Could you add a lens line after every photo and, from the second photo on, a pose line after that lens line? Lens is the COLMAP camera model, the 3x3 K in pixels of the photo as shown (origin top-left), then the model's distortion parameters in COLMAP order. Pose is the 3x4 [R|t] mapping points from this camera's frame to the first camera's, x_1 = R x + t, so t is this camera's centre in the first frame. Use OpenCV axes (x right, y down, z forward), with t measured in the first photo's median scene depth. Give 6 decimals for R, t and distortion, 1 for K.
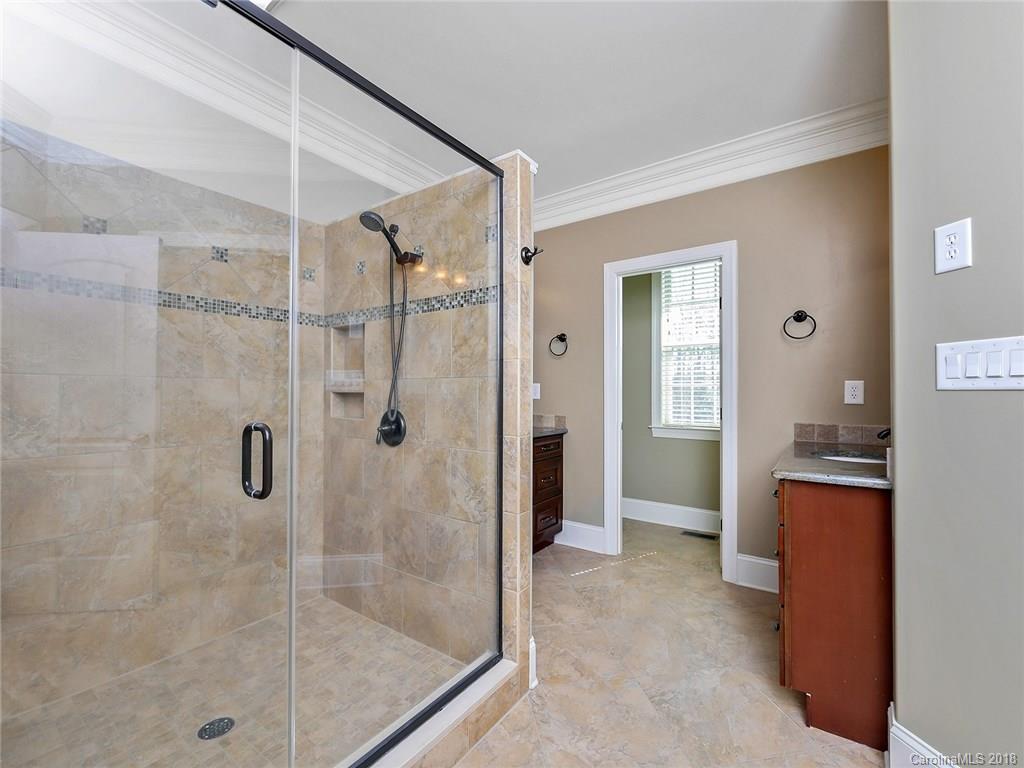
lens RADIAL K [[448.8, 0, 512.3], [0, 448.8, 383.5], [0, 0, 1]] dist [0.013413, -0.000258]
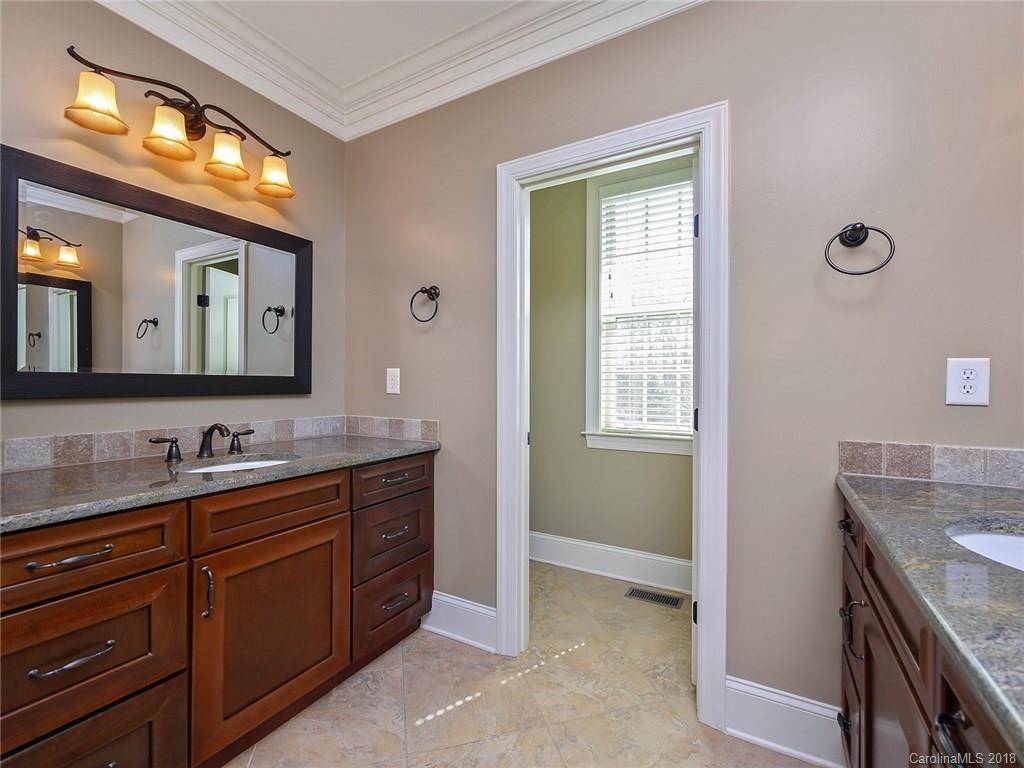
lens RADIAL K [[448.8, 0, 467.3], [0, 448.8, 382.8], [0, 0, 1]] dist [0.013413, -0.000258]
pose [[0.999996, -0.001346, 0.002332, 0.158073], [0.001306, 0.999849, 0.017309, 0.008929], [-0.002355, -0.017305, 0.999847, 0.391712]]
